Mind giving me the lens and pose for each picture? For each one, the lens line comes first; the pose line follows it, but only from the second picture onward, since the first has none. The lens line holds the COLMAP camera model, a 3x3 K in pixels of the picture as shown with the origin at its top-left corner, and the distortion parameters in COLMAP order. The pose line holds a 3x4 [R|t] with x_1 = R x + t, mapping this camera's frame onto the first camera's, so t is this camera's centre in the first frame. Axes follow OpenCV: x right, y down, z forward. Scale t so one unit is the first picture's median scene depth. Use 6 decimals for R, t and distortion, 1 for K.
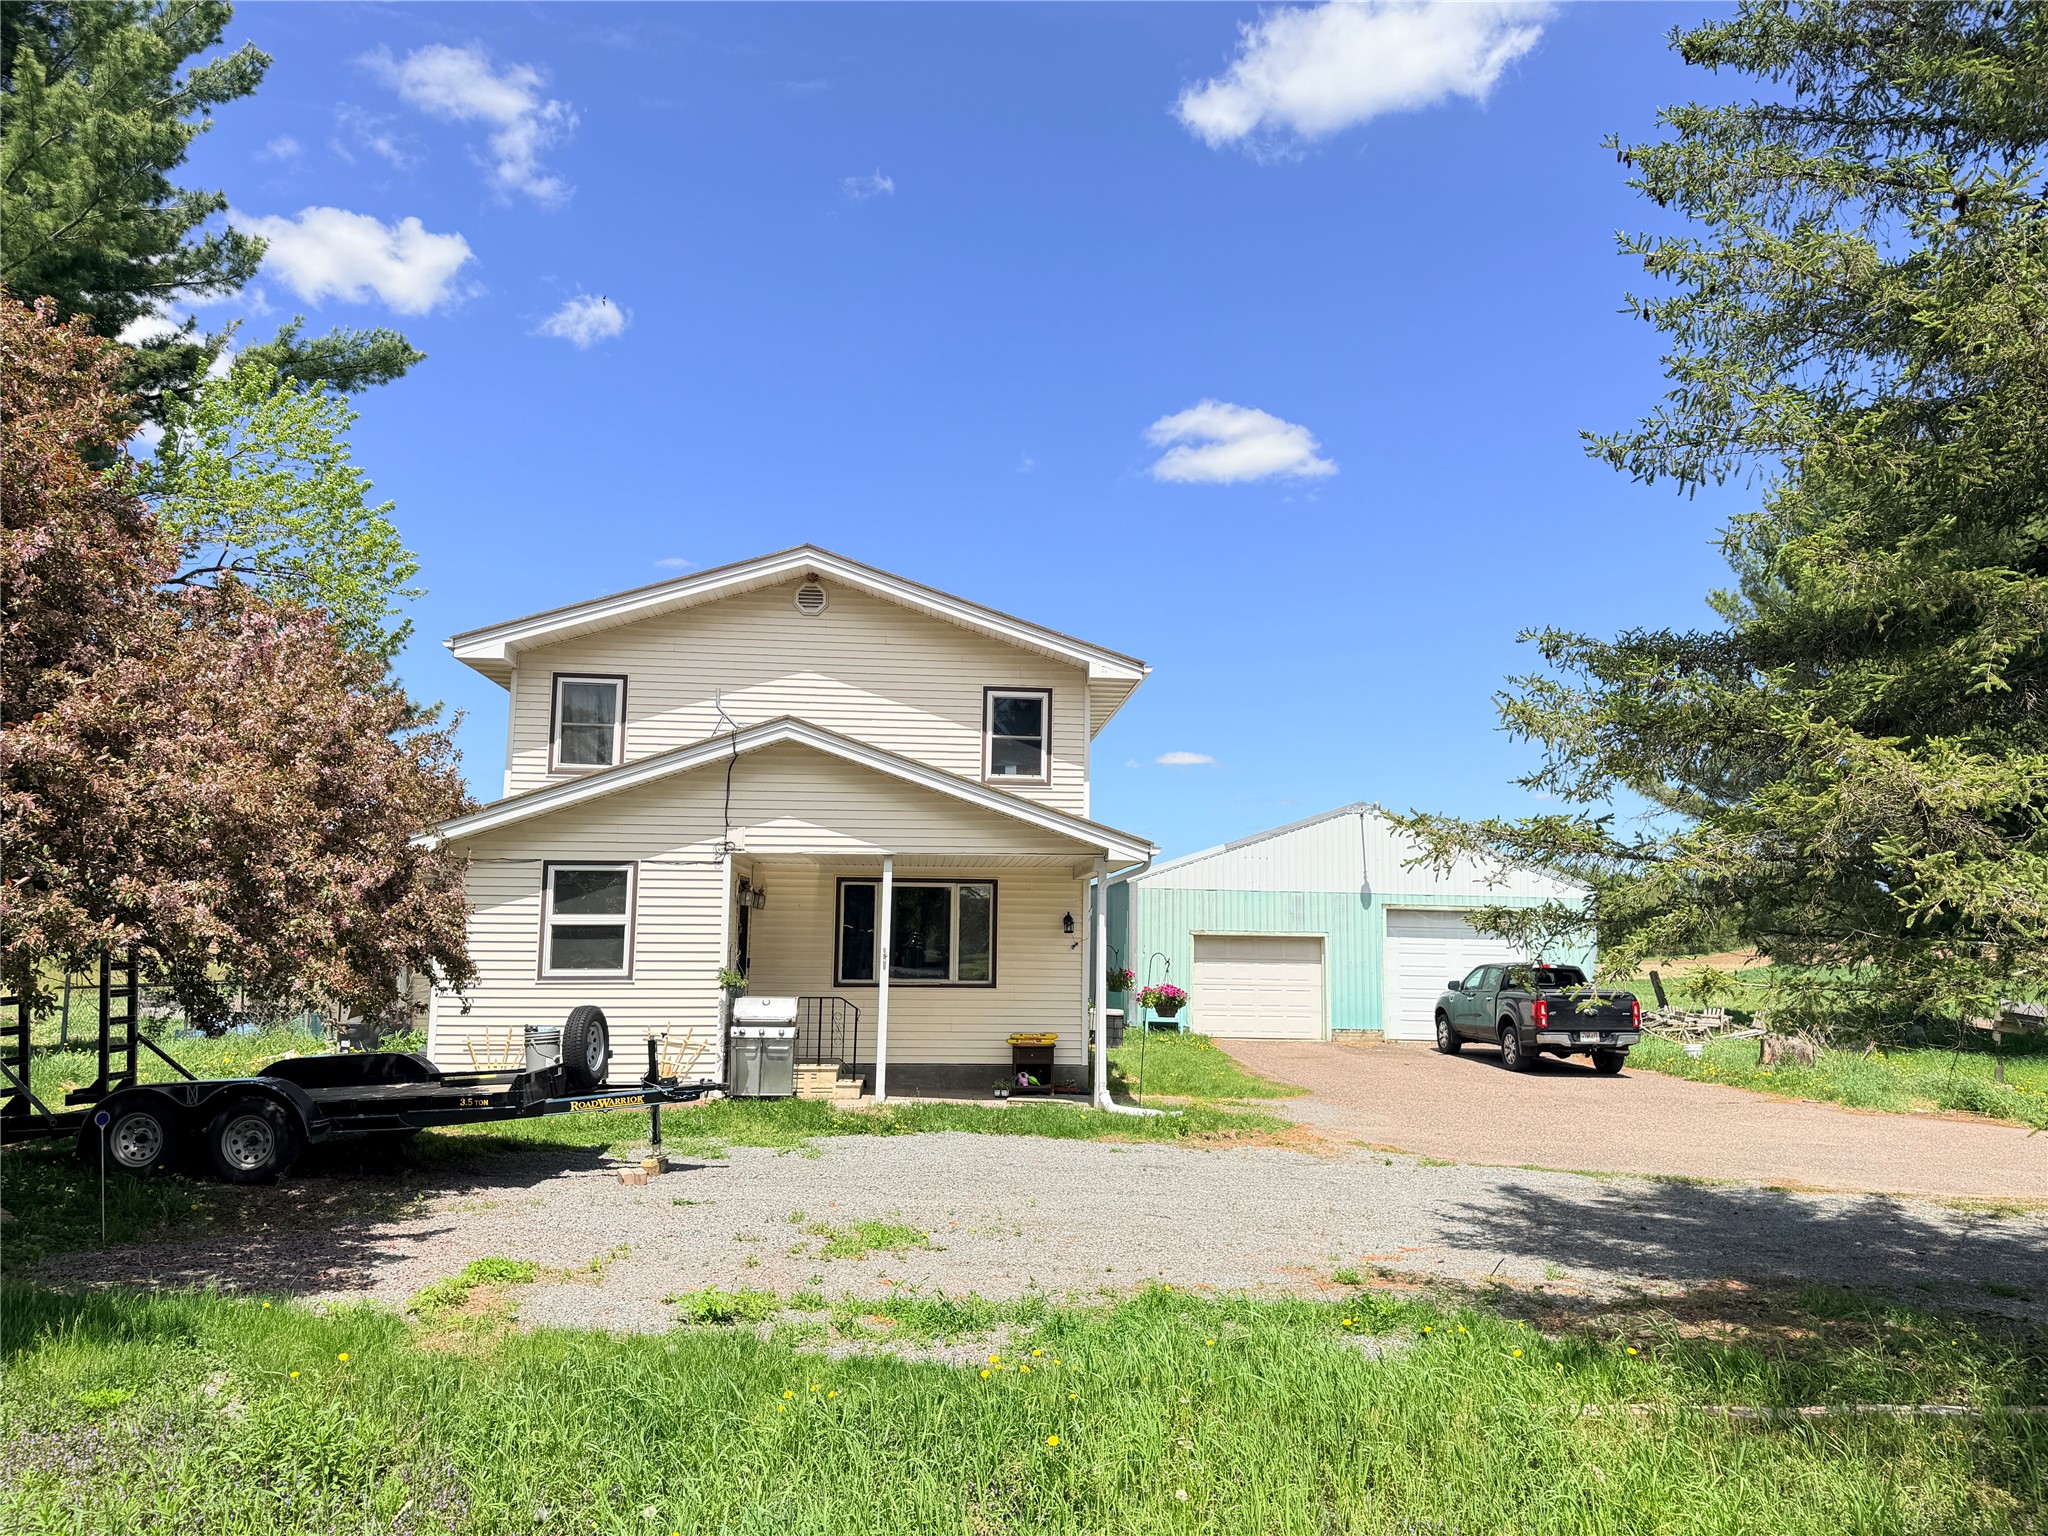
lens RADIAL K [[1419.6, 0, 1062.0], [0, 1419.6, 770.9], [0, 0, 1]] dist [0.056181, 0.049221]
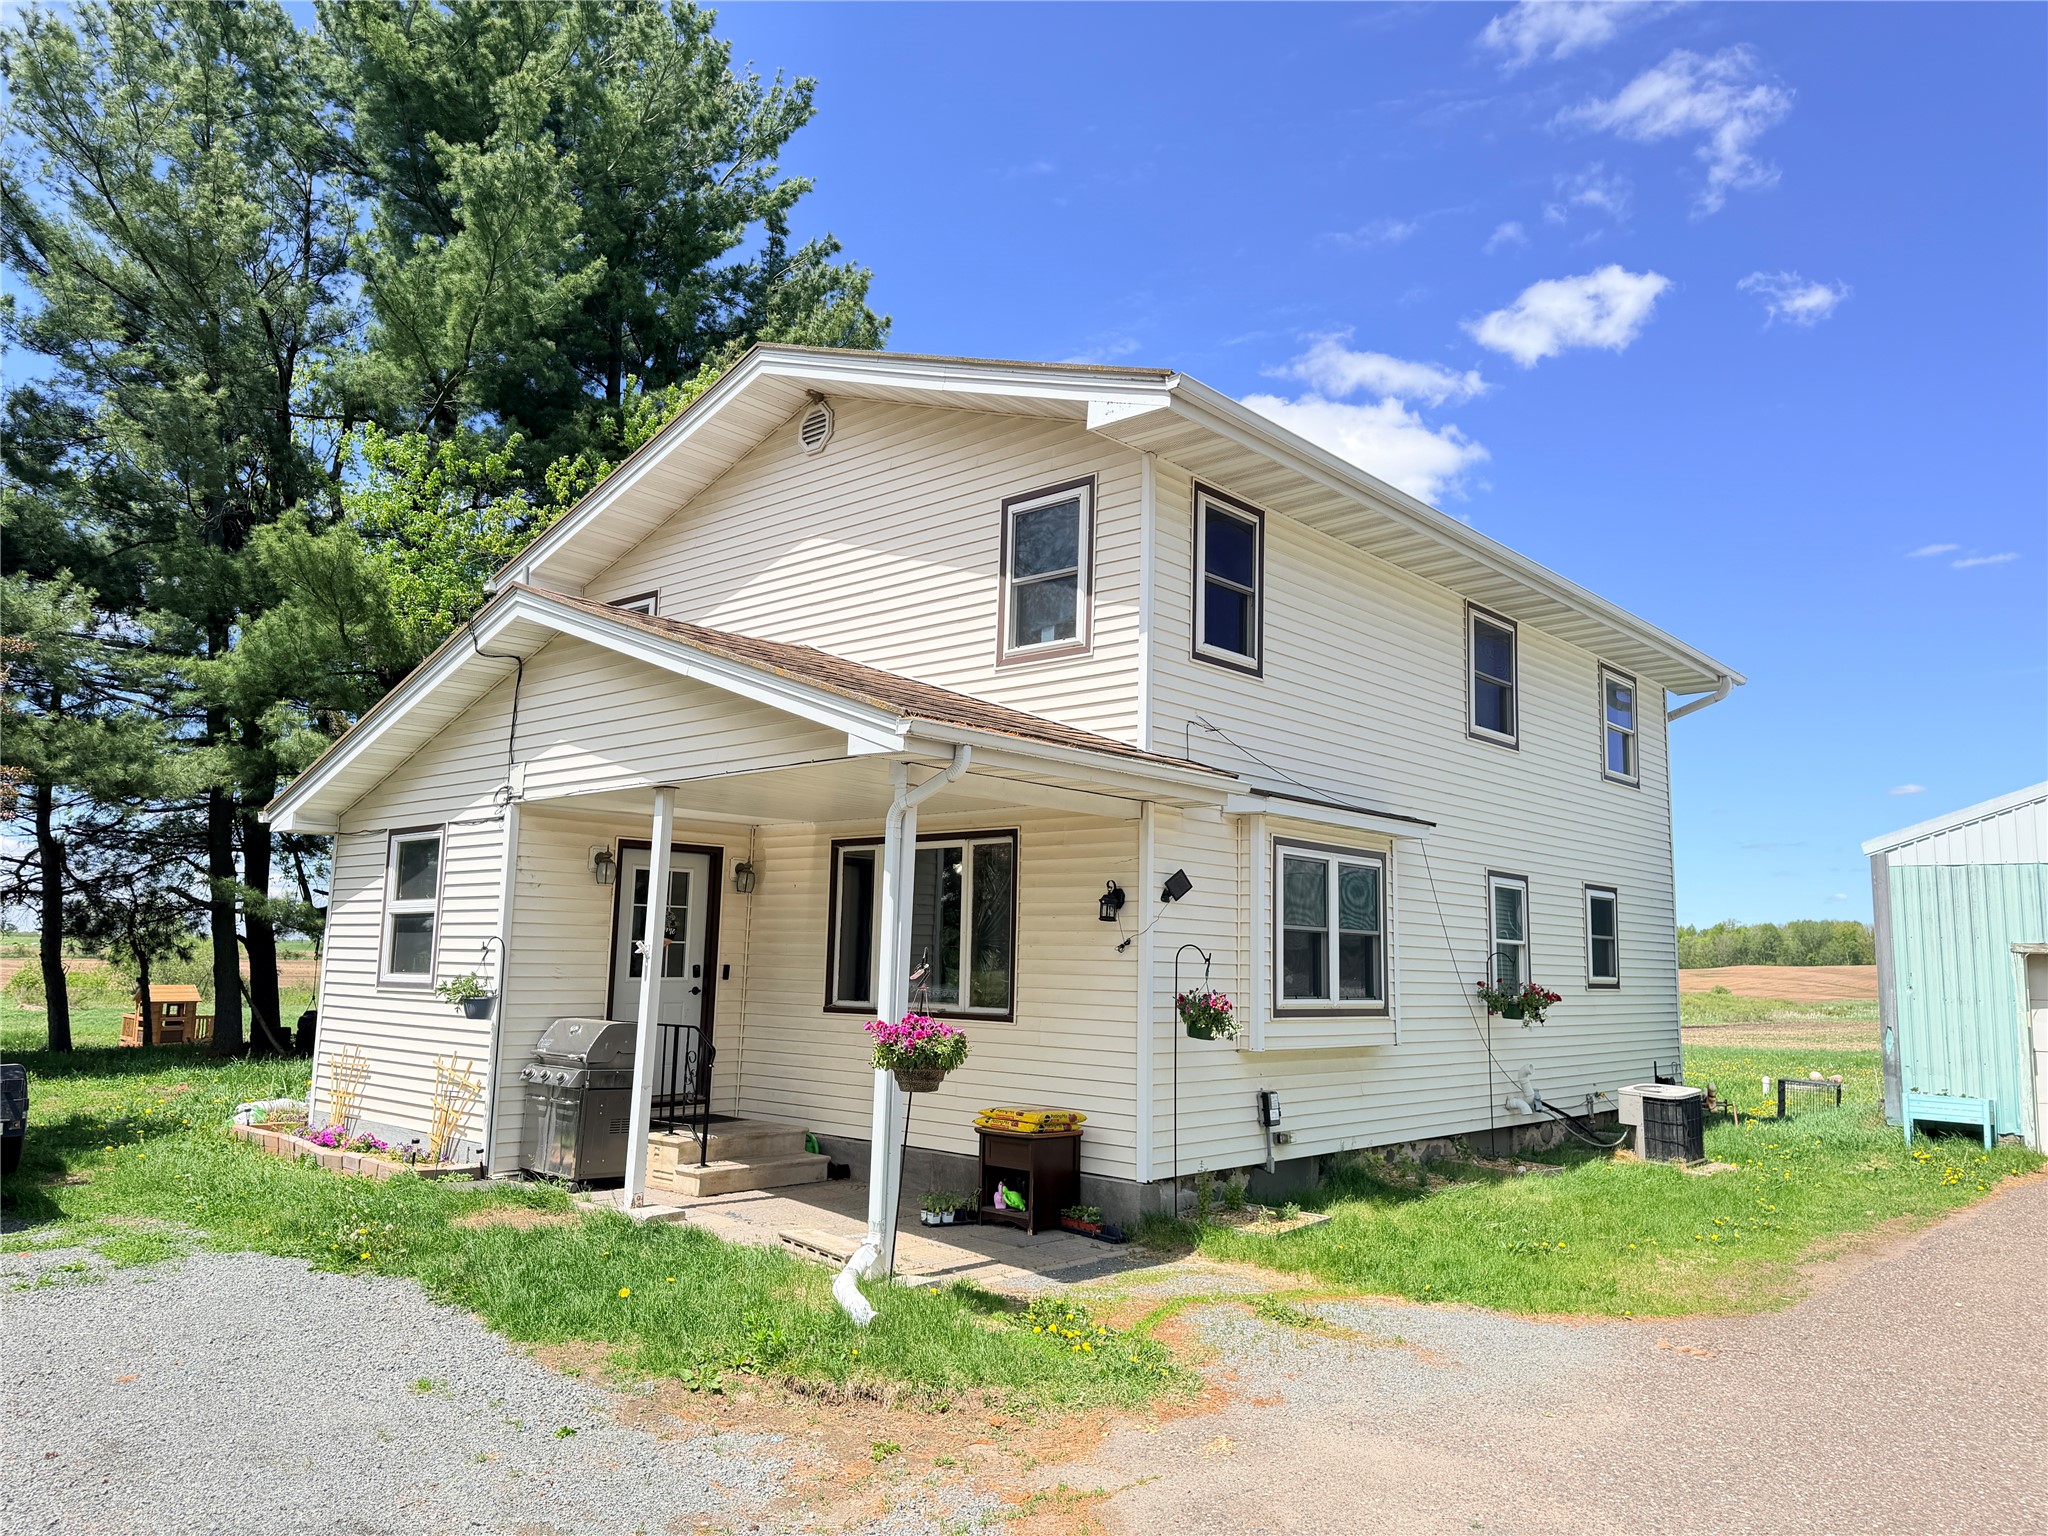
lens RADIAL K [[1434.6, 0, 1024.0], [0, 1434.6, 768.0], [0, 0, 1]] dist [0.178691, -0.312851]
pose [[0.672232, -0.095847, -0.734110, 0.393111], [0.073658, 0.995323, -0.062502, 0.091668], [0.736668, -0.012058, 0.676148, 0.639104]]
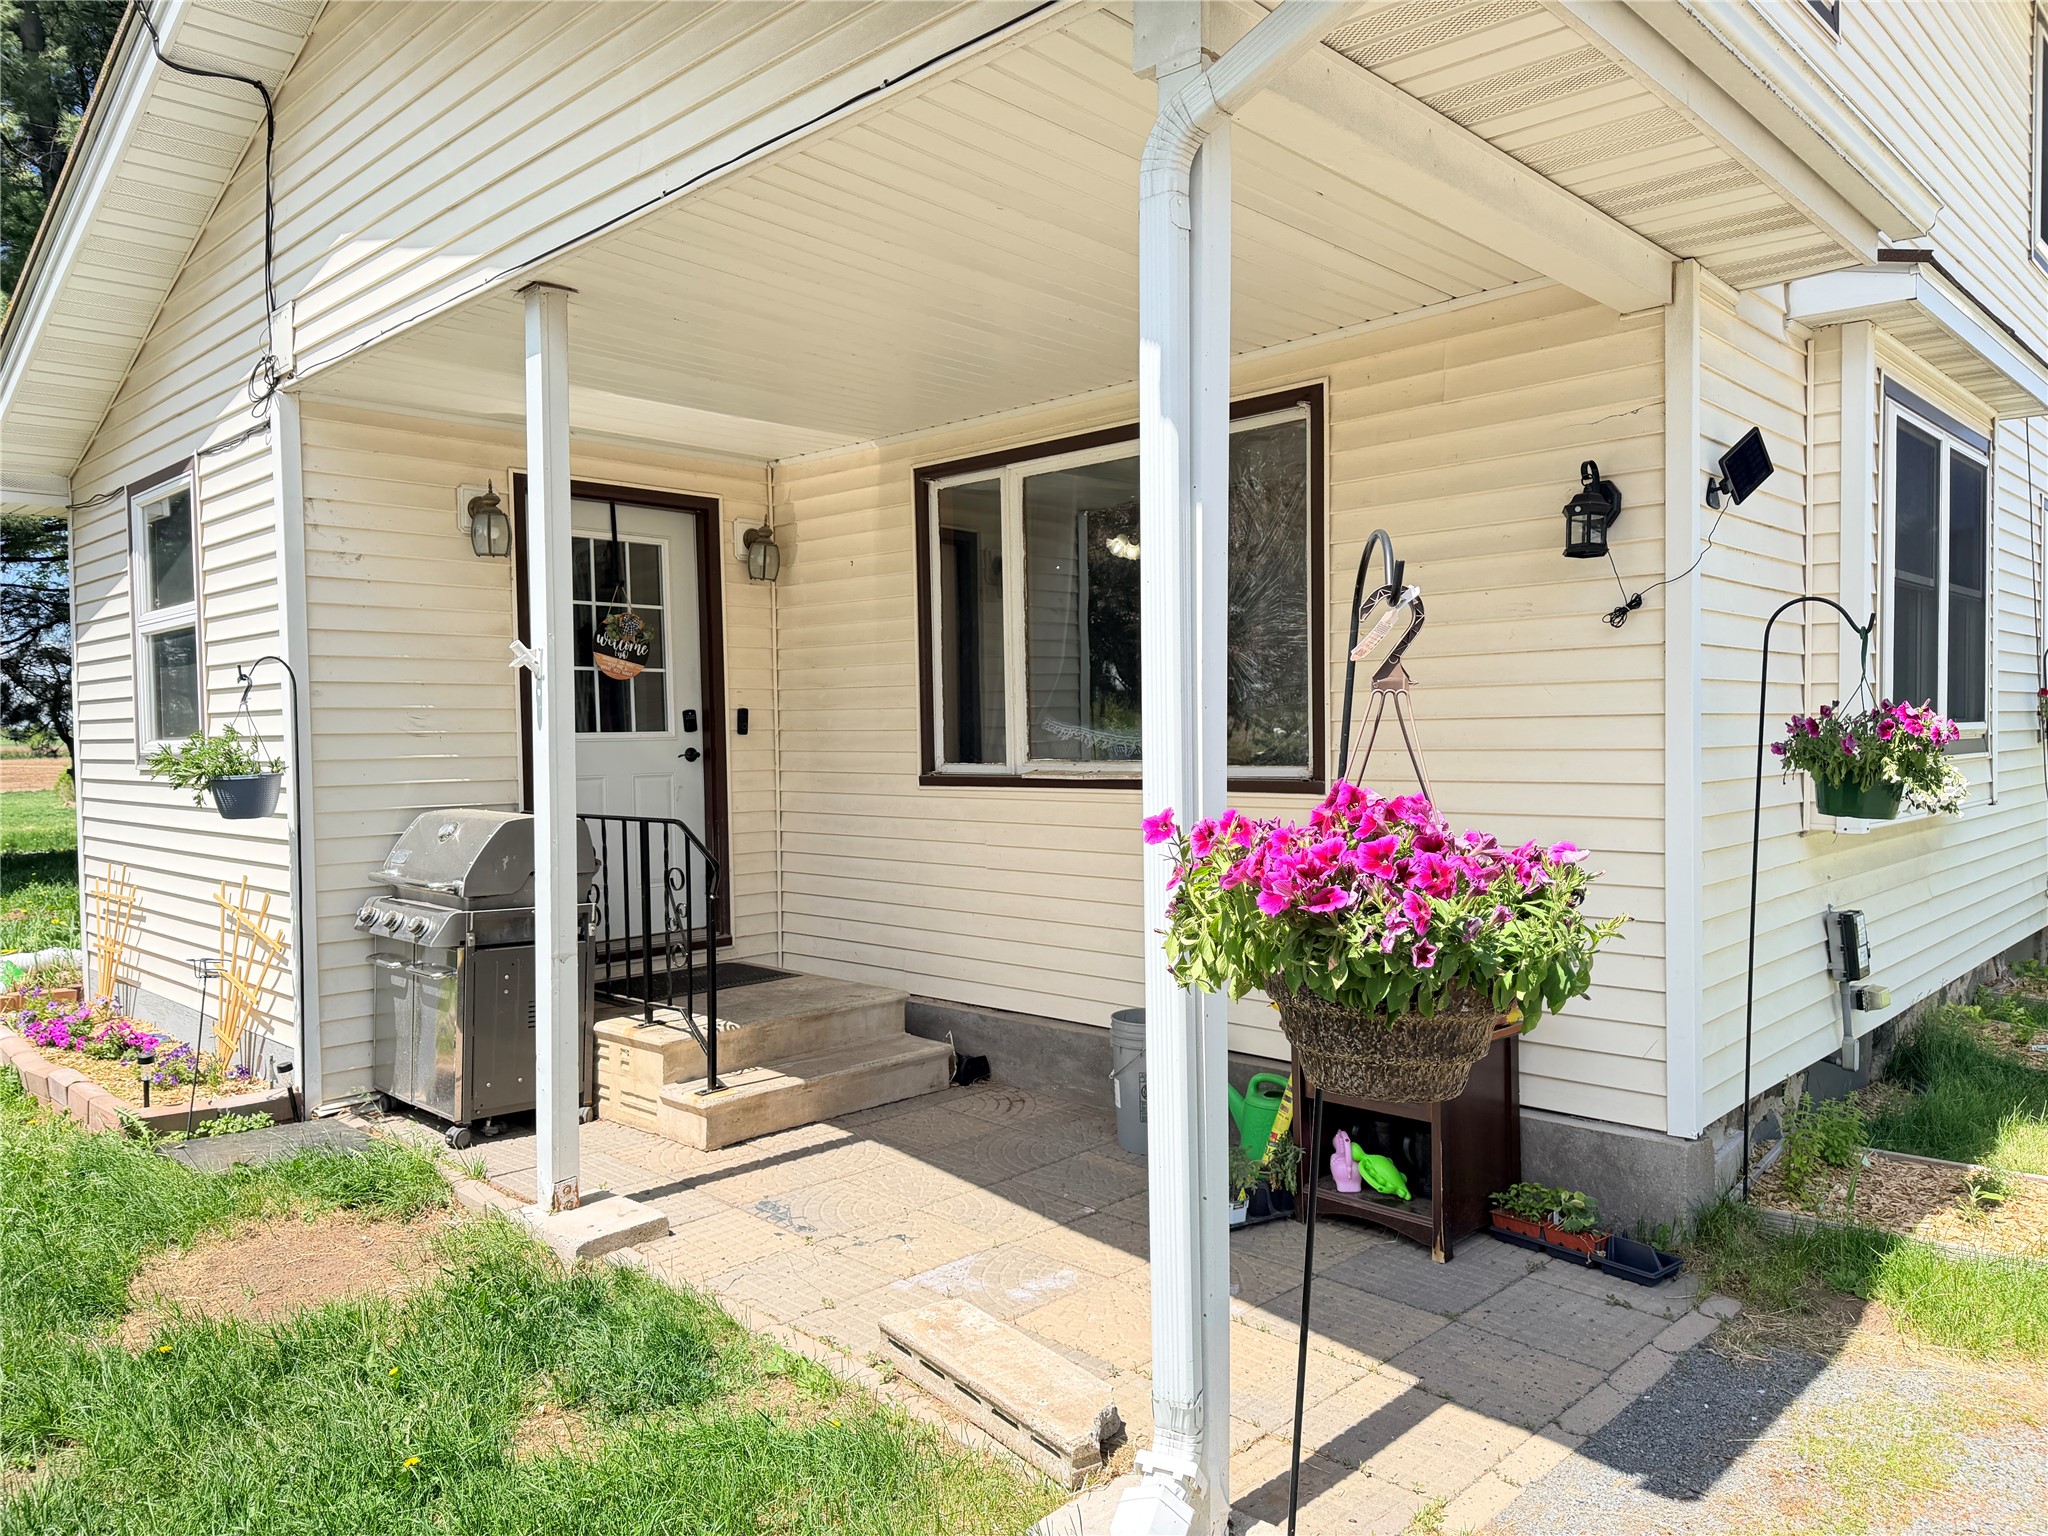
lens RADIAL K [[1434.6, 0, 1024.0], [0, 1434.6, 768.0], [0, 0, 1]] dist [0.178691, -0.312851]
pose [[0.647215, -0.001576, -0.762306, 0.128588], [0.113855, 0.988981, 0.094621, 0.119123], [0.753757, -0.148033, 0.640263, 0.805786]]
